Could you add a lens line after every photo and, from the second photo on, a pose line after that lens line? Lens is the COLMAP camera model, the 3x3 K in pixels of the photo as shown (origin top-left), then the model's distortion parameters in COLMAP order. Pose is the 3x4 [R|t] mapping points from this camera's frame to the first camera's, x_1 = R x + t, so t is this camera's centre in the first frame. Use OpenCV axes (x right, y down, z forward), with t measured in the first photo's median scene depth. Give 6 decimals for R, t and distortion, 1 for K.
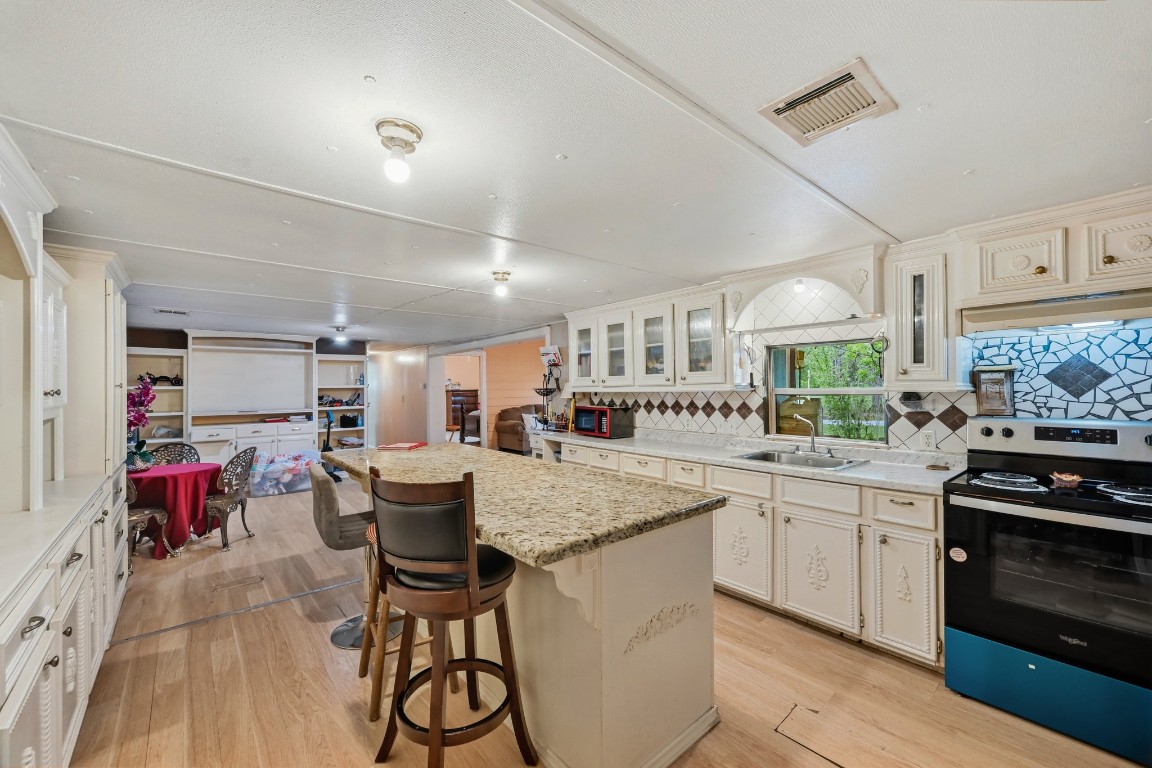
lens RADIAL K [[459.6, 0, 580.5], [0, 459.6, 385.9], [0, 0, 1]] dist [0.001108, -0.000120]
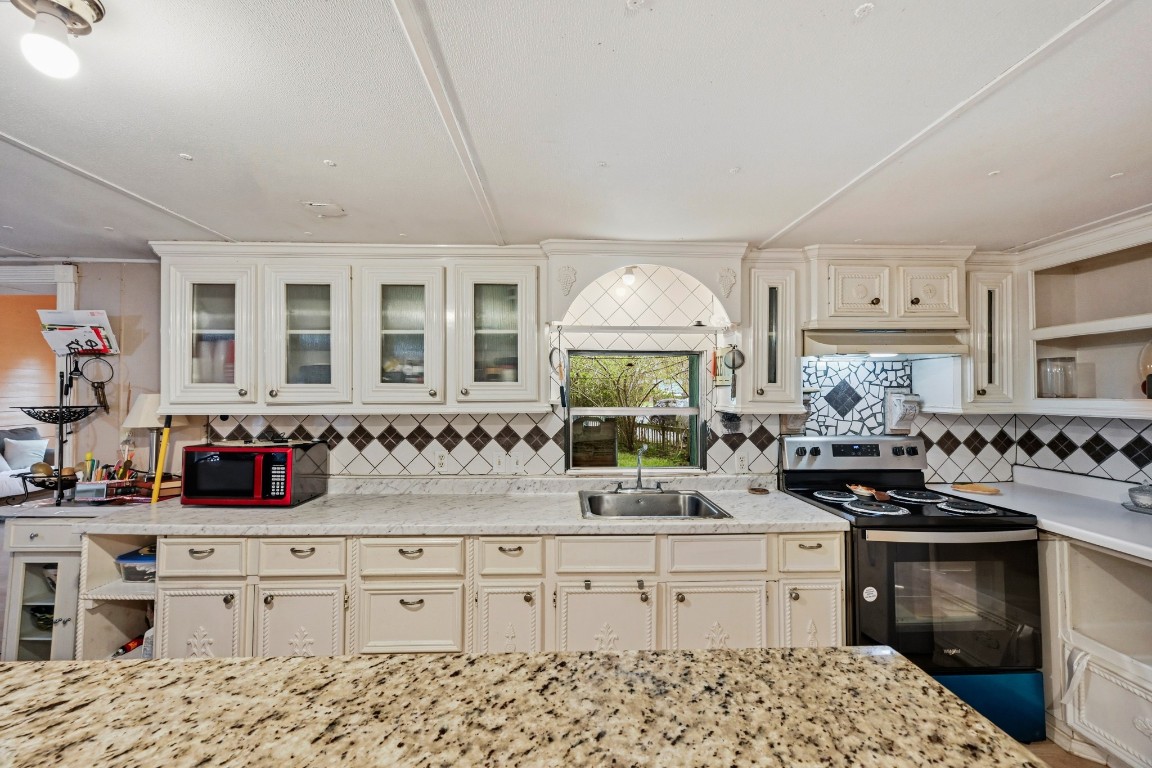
lens RADIAL K [[459.6, 0, 574.5], [0, 459.6, 385.4], [0, 0, 1]] dist [0.001108, -0.000120]
pose [[0.627852, 0.019355, 0.778092, -0.165481], [-0.011152, 0.999812, -0.015871, -0.018387], [-0.778253, 0.001287, 0.627949, 0.523554]]
